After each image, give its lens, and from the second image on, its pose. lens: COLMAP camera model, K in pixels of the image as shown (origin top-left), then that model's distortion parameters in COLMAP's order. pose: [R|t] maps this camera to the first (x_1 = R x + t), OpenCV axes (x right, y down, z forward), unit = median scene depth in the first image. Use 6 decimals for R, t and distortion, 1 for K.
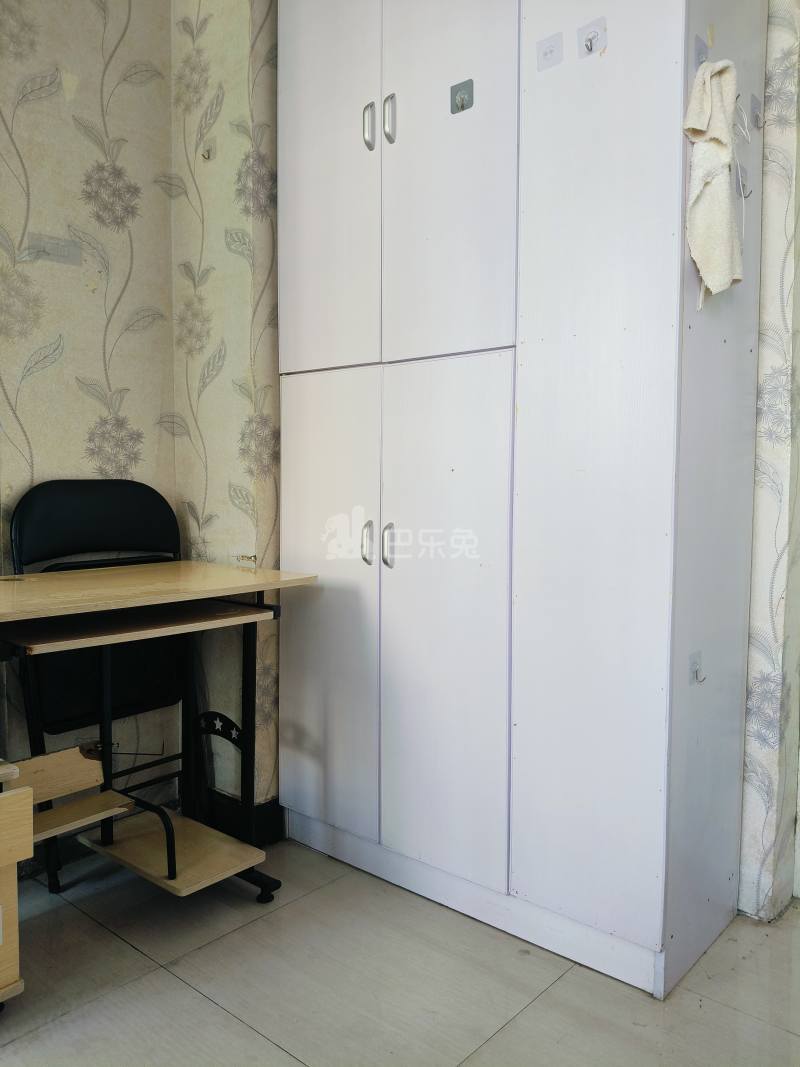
lens RADIAL K [[816.9, 0, 404.1], [0, 816.9, 534.3], [0, 0, 1]] dist [-0.005429, -0.027241]
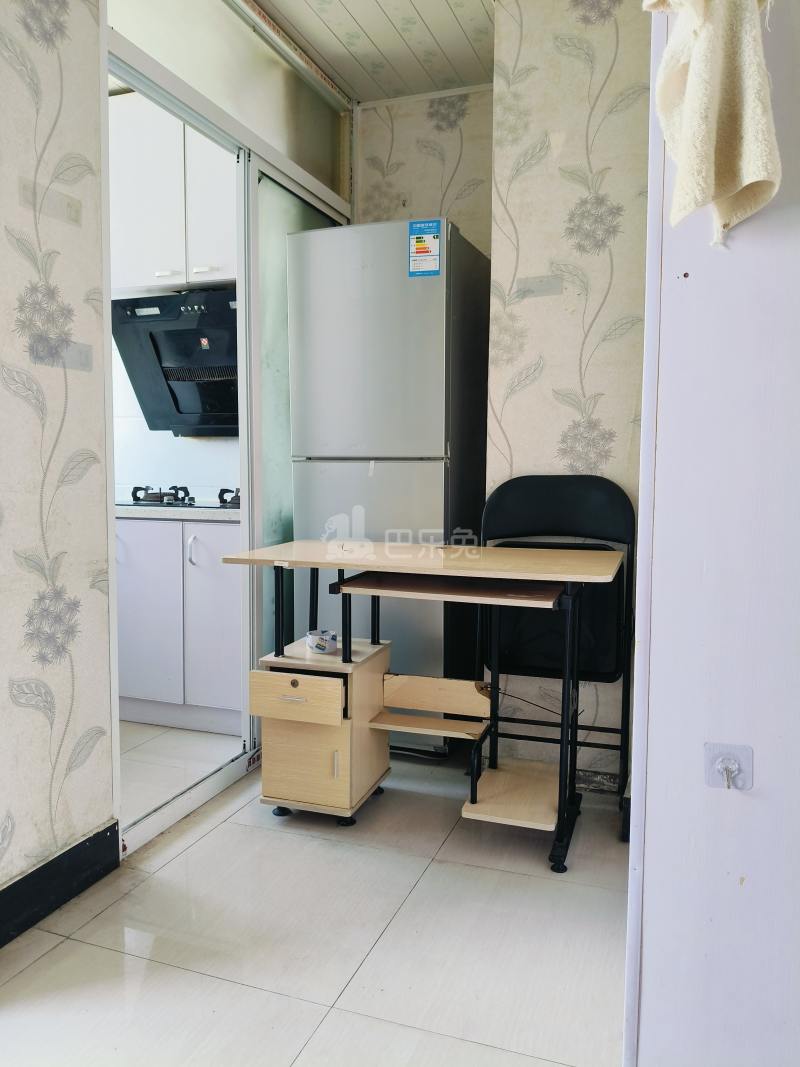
lens RADIAL K [[816.9, 0, 408.0], [0, 816.9, 533.5], [0, 0, 1]] dist [-0.005429, -0.027241]
pose [[0.354735, 0.082501, -0.931320, 0.646164], [-0.056104, 0.996183, 0.066877, -0.049188], [0.933282, 0.028527, 0.358009, 0.370742]]
